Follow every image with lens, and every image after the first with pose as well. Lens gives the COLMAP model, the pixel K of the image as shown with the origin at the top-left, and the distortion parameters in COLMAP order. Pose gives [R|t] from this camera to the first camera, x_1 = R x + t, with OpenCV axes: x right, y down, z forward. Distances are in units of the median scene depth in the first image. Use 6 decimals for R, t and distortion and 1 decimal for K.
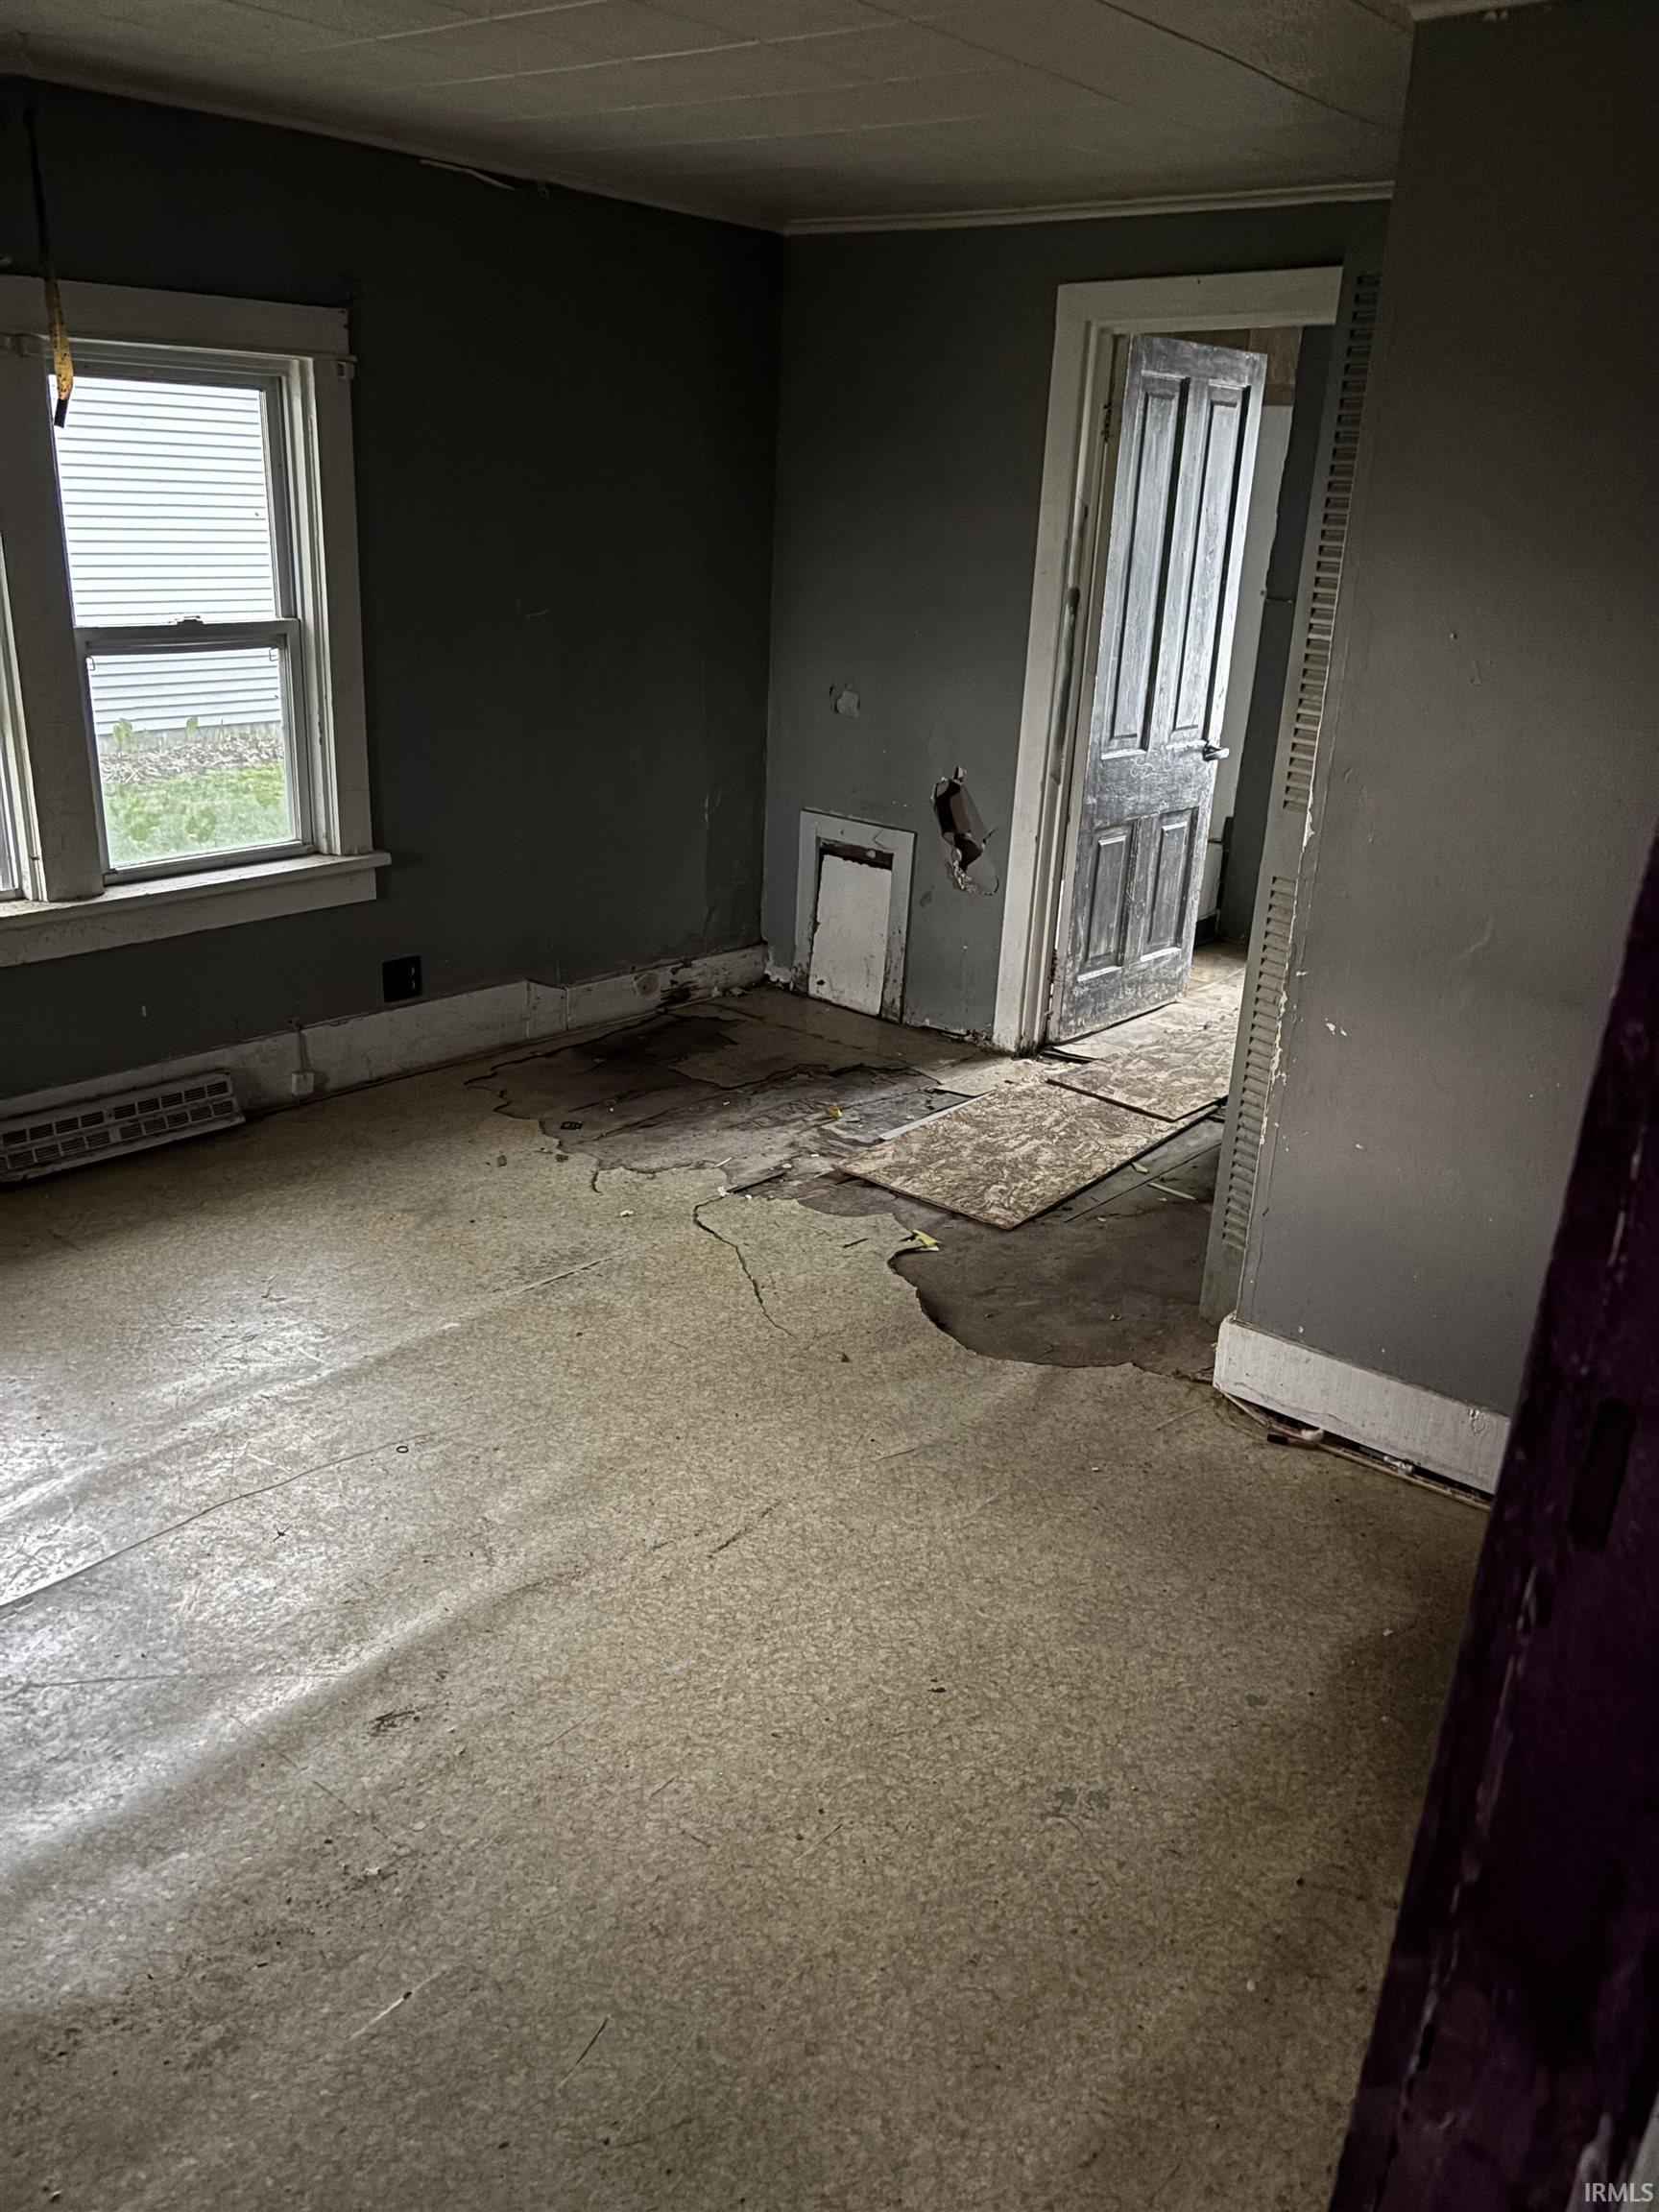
lens RADIAL K [[1677.7, 0, 829.9], [0, 1677.7, 1111.2], [0, 0, 1]] dist [-0.003670, -0.001880]
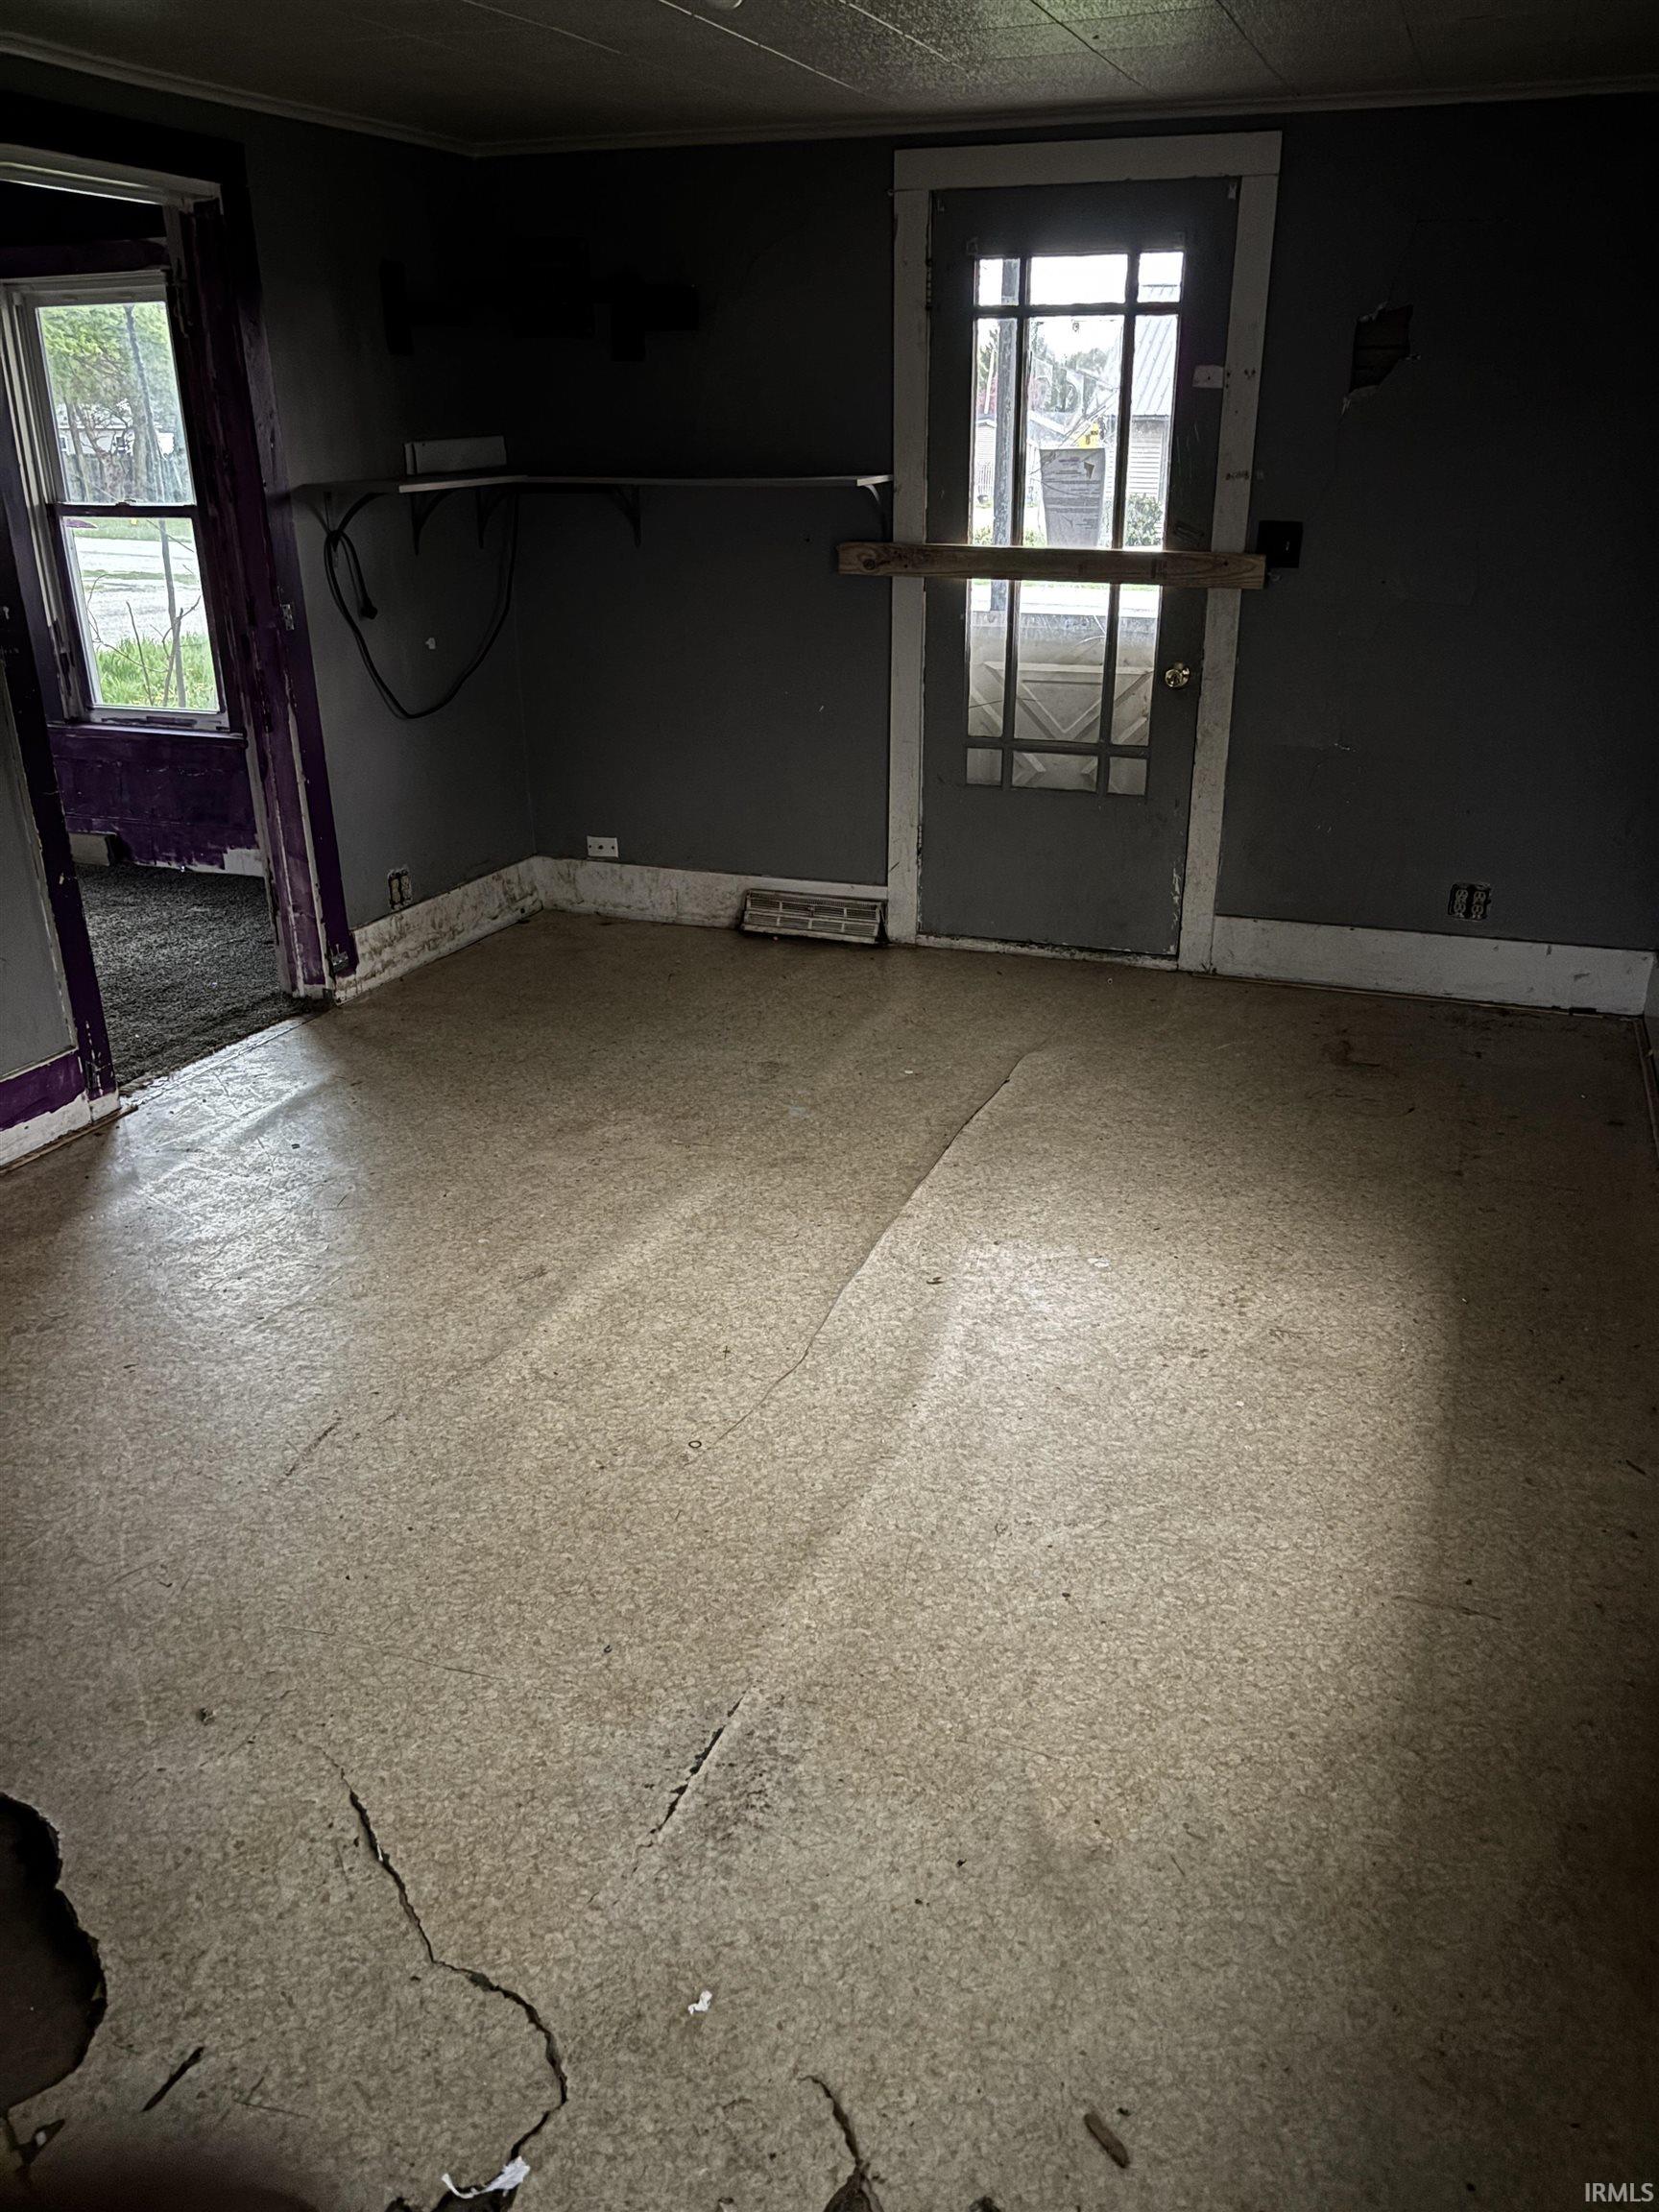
lens RADIAL K [[1677.7, 0, 831.7], [0, 1677.7, 1107.7], [0, 0, 1]] dist [-0.003670, -0.001880]
pose [[-0.942842, 0.079417, -0.323639, -0.025667], [-0.159940, 0.744173, 0.648557, -0.437299], [0.292350, 0.663249, -0.688936, 1.184038]]
